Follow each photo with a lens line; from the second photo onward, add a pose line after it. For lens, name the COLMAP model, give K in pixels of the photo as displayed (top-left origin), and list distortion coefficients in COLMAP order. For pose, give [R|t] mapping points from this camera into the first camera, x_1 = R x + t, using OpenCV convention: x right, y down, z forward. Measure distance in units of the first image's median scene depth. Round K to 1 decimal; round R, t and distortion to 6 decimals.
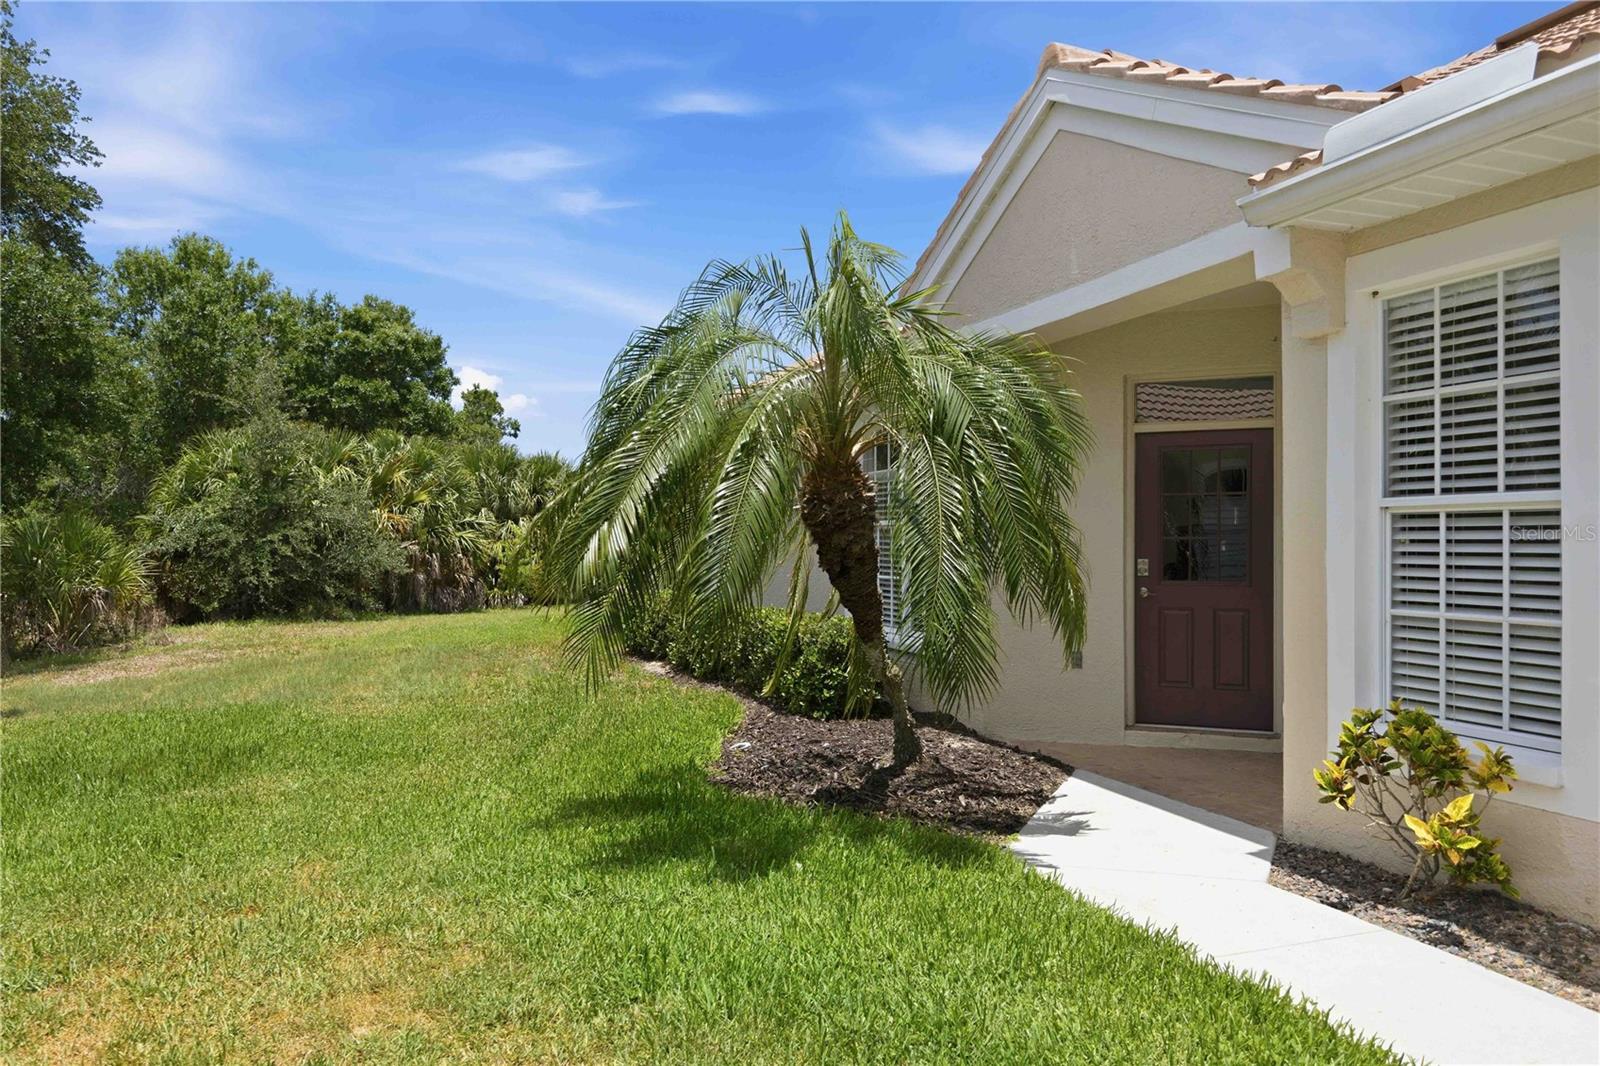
lens RADIAL K [[1311.7, 0, 811.1], [0, 1311.7, 539.7], [0, 0, 1]] dist [0.040188, 0.009095]
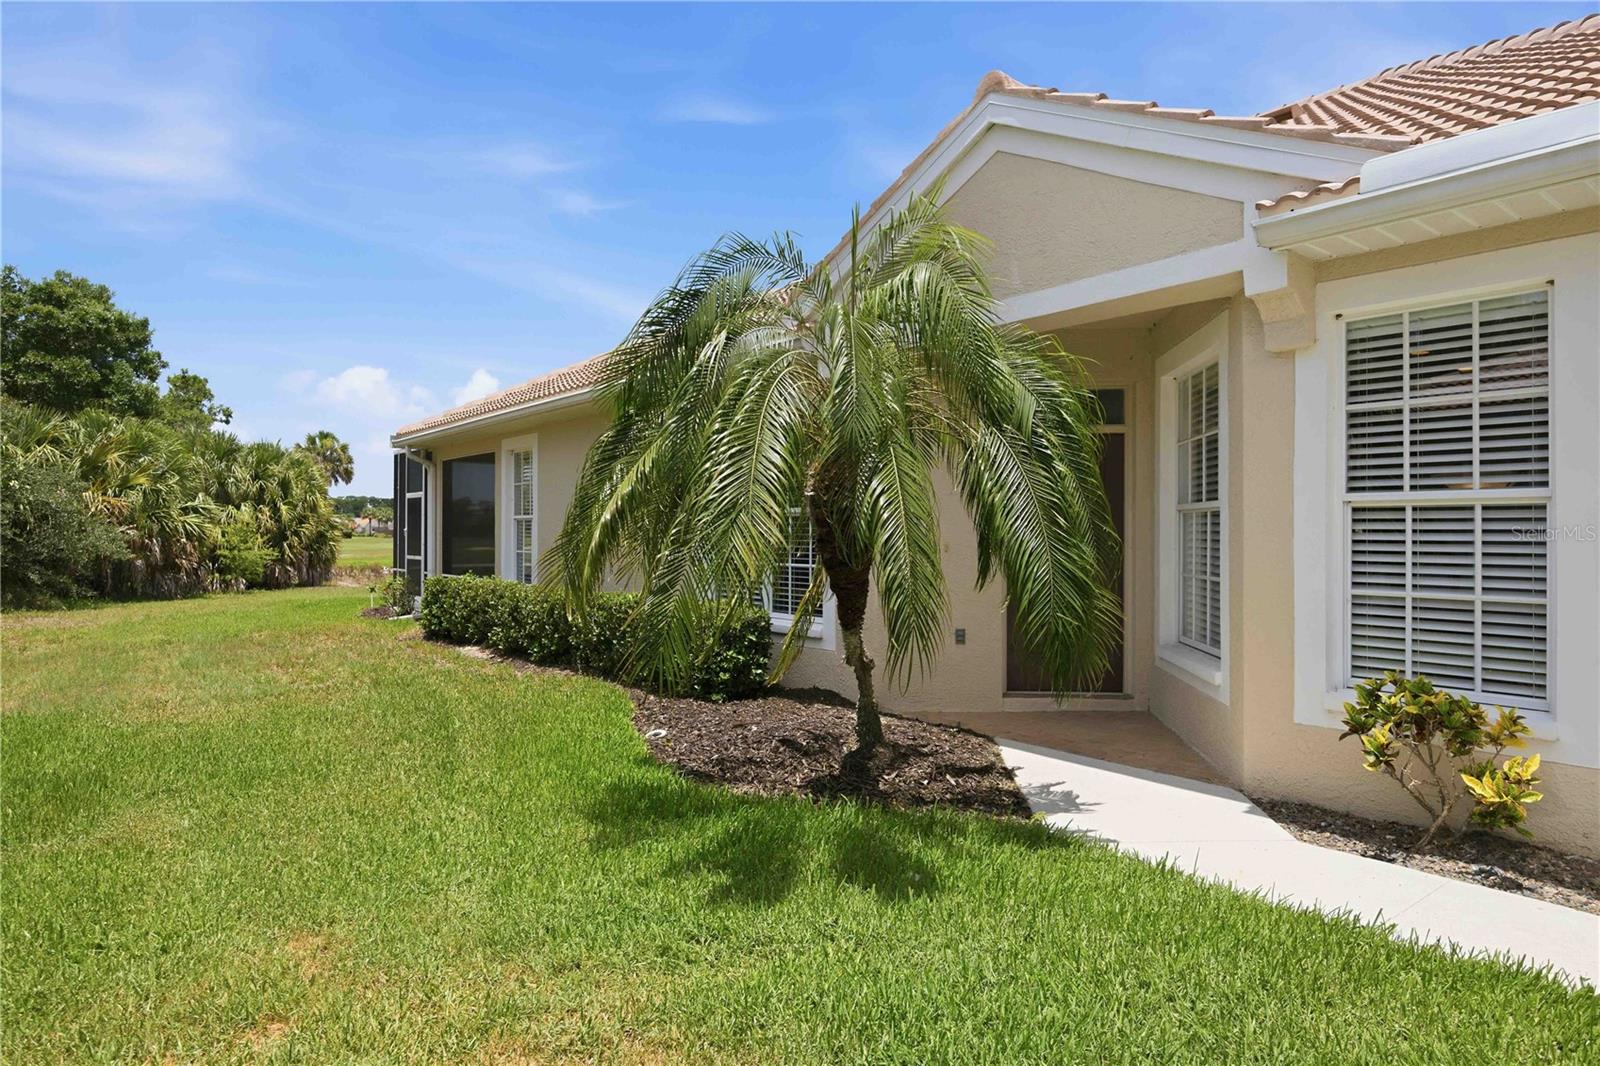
lens RADIAL K [[1048.1, 0, 787.4], [0, 1048.1, 524.2], [0, 0, 1]] dist [-0.000635, 0.011986]
pose [[0.936816, 0.006991, 0.349752, -0.342344], [-0.005731, 0.999973, -0.004639, 0.002529], [-0.349775, 0.002341, 0.936831, 0.313549]]
